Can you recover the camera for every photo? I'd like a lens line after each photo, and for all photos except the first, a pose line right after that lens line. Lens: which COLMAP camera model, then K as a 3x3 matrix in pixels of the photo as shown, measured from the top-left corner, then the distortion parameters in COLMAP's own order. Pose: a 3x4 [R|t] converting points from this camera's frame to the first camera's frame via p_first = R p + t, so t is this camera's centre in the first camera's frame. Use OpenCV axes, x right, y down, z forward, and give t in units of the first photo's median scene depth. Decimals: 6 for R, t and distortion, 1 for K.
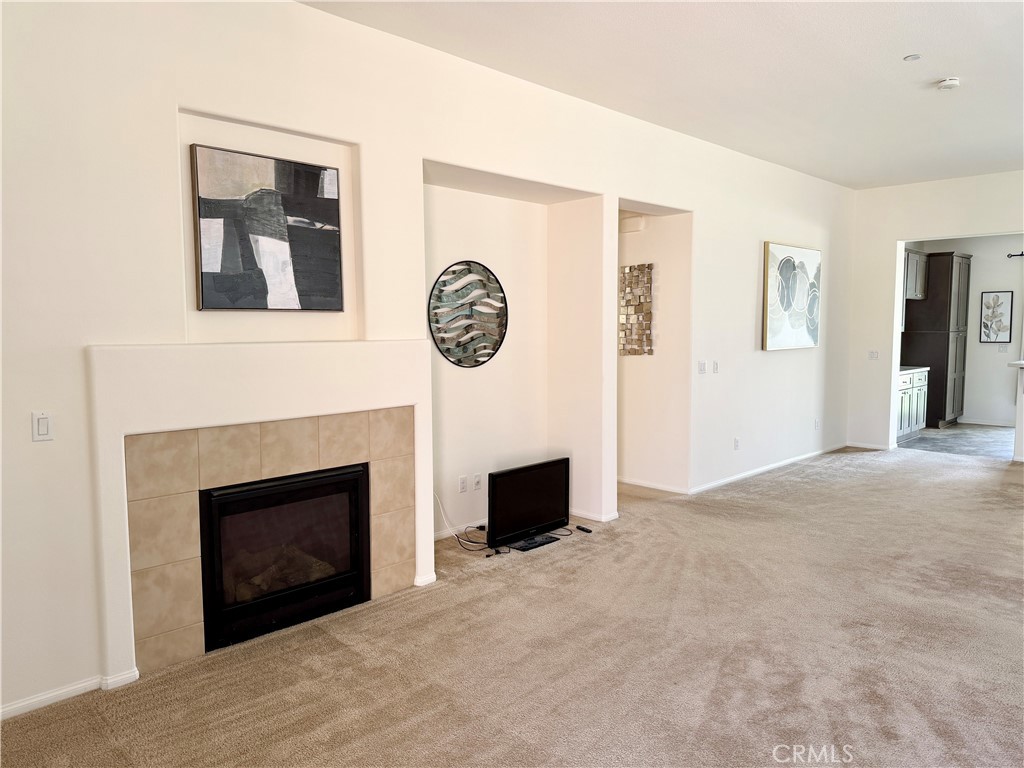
lens RADIAL K [[725.9, 0, 508.4], [0, 725.9, 387.7], [0, 0, 1]] dist [0.073401, -0.089794]
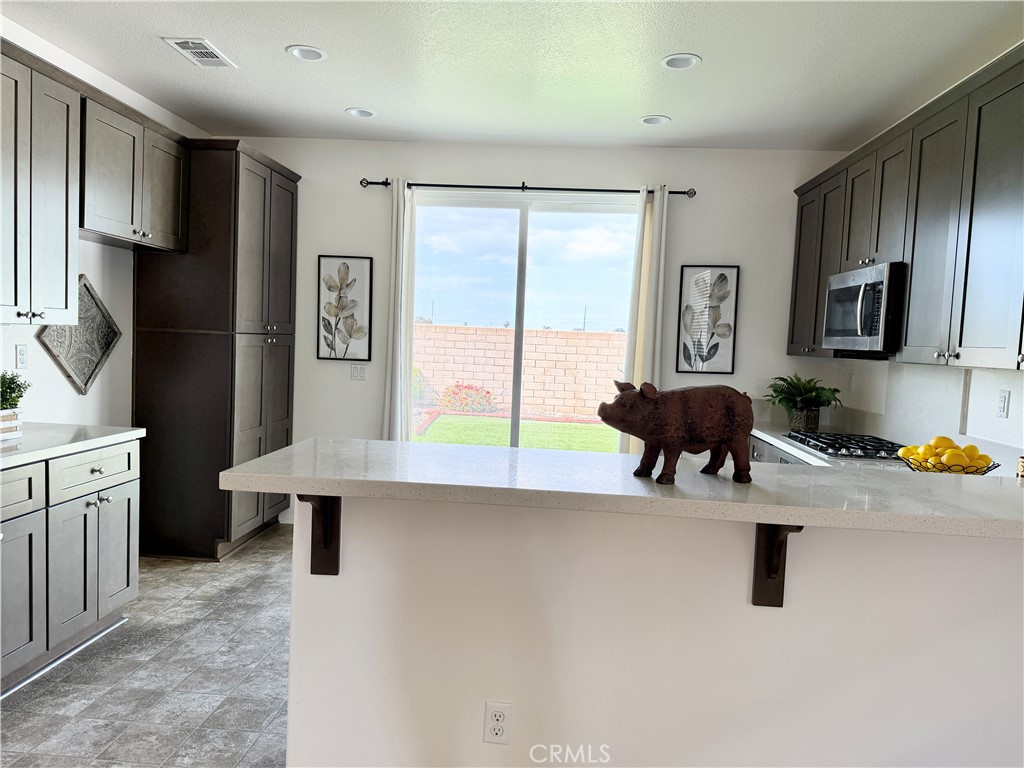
lens RADIAL K [[725.9, 0, 509.1], [0, 725.9, 384.8], [0, 0, 1]] dist [0.073401, -0.089794]
pose [[0.766036, -0.004344, 0.642783, 0.722157], [0.010796, 0.999923, -0.006109, -0.067859], [-0.642707, 0.011619, 0.766024, 0.930837]]
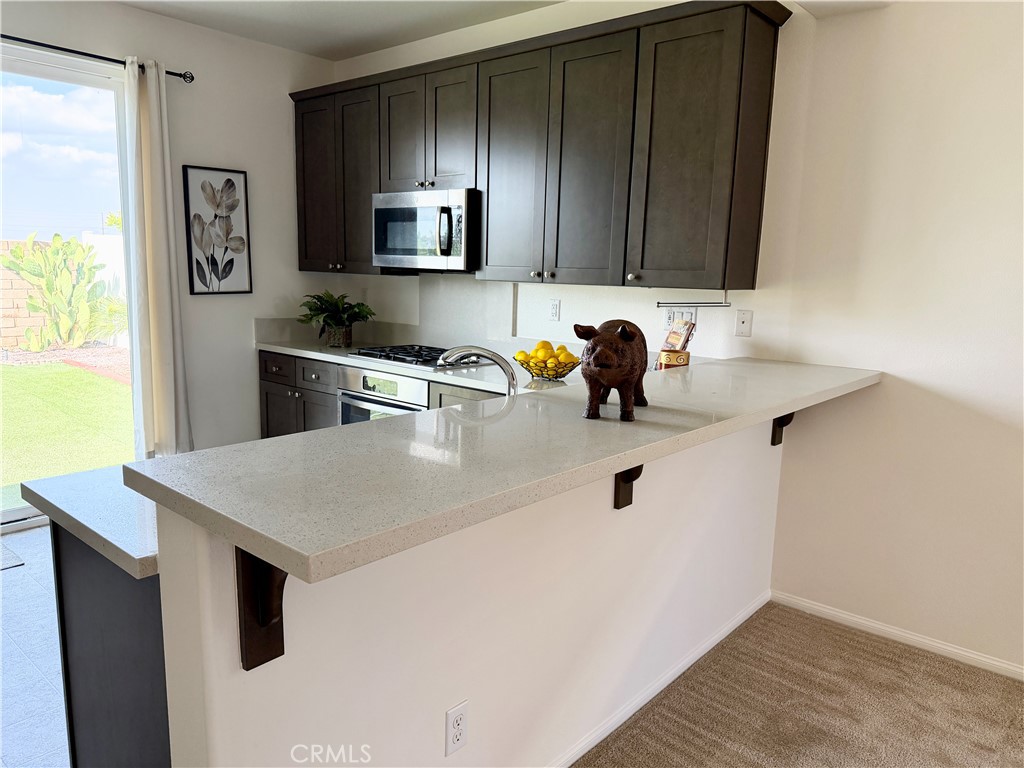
lens RADIAL K [[725.9, 0, 506.8], [0, 725.9, 387.3], [0, 0, 1]] dist [0.073401, -0.089794]
pose [[-0.048857, -0.162523, 0.985495, 0.669960], [0.059761, 0.984429, 0.165310, -0.094119], [-0.997016, 0.066971, -0.038384, 1.158262]]
